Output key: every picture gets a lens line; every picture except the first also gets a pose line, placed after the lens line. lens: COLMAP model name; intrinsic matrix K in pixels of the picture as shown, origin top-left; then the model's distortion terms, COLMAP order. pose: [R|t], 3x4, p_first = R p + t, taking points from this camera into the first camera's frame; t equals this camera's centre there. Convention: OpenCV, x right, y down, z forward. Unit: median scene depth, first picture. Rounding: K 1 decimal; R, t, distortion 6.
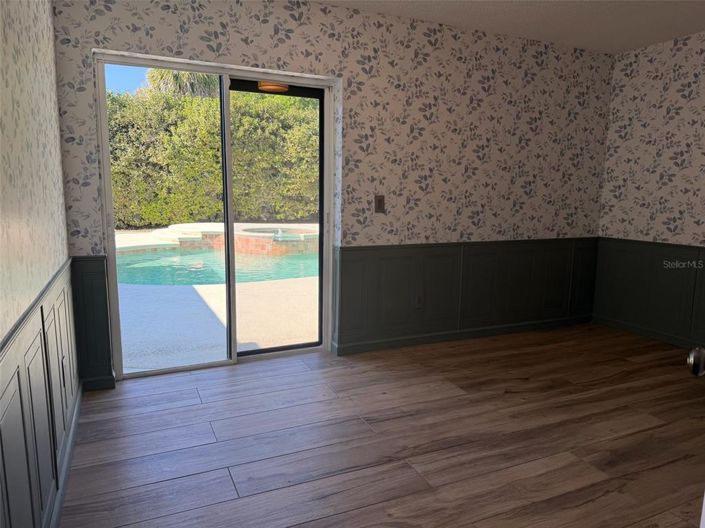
lens RADIAL K [[495.5, 0, 353.1], [0, 495.5, 267.7], [0, 0, 1]] dist [-0.009260, -0.005646]
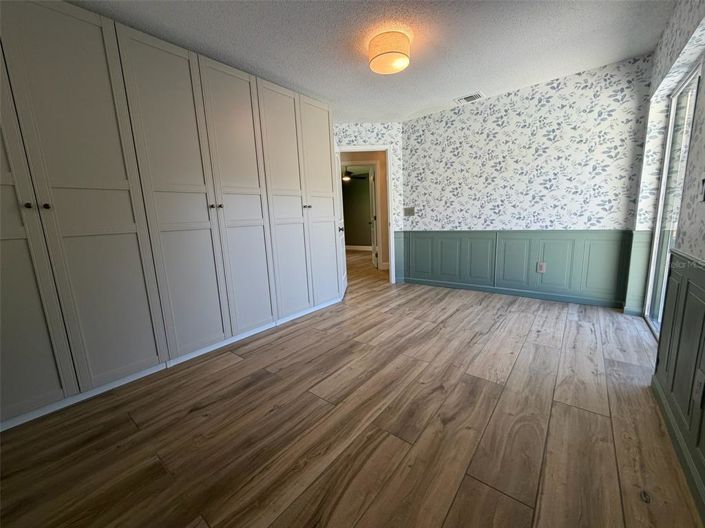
lens RADIAL K [[281.7, 0, 351.3], [0, 281.7, 263.3], [0, 0, 1]] dist [0.001430, 0.000060]
pose [[-0.897081, 0.095260, -0.431476, 0.800053], [-0.039225, 0.955462, 0.292496, -0.178258], [0.440122, 0.279317, -0.853390, 1.522839]]
